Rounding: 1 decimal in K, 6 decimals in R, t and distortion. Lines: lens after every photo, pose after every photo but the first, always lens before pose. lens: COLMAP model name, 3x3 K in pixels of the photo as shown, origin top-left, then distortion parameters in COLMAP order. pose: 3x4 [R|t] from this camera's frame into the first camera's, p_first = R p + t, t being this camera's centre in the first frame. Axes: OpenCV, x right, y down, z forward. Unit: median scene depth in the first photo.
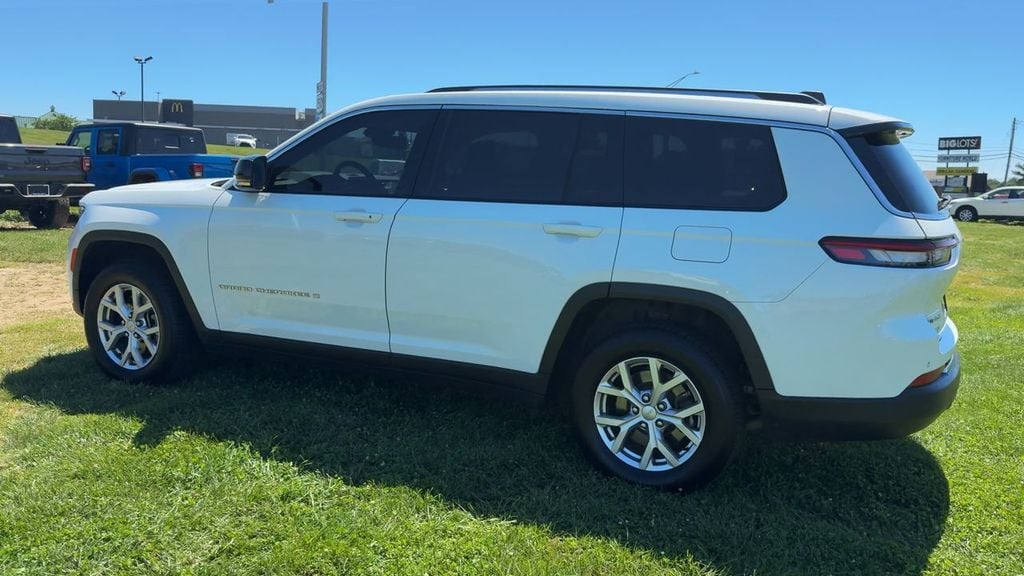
lens RADIAL K [[819.9, 0, 520.2], [0, 819.9, 282.7], [0, 0, 1]] dist [0.095467, -0.174636]
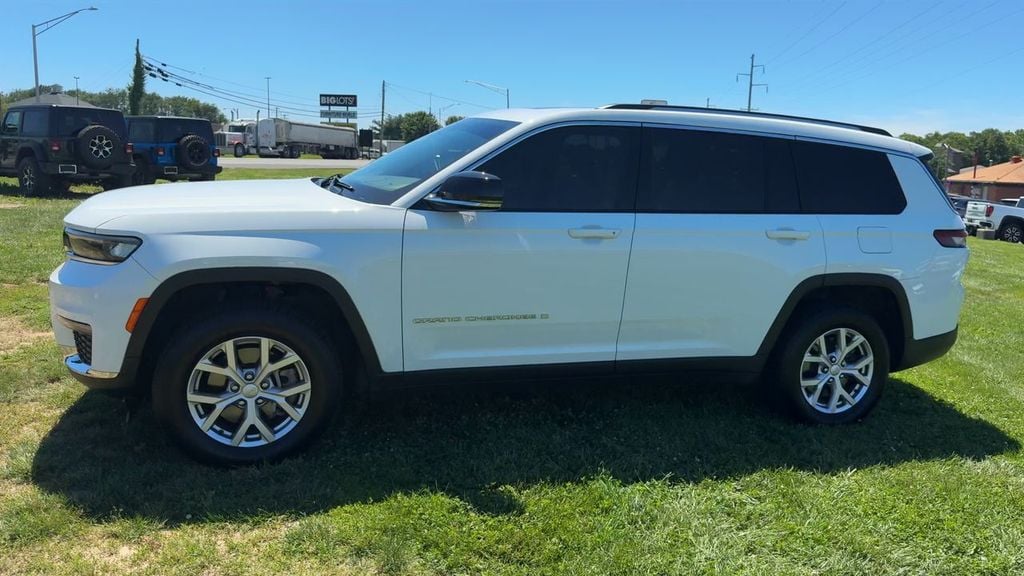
lens RADIAL K [[869.0, 0, 502.2], [0, 869.0, 290.8], [0, 0, 1]] dist [0.114008, -0.197584]
pose [[0.718824, -0.113715, 0.685829, -1.151580], [0.069157, 0.993334, 0.092217, -0.131872], [-0.691744, -0.018858, 0.721897, 0.344999]]
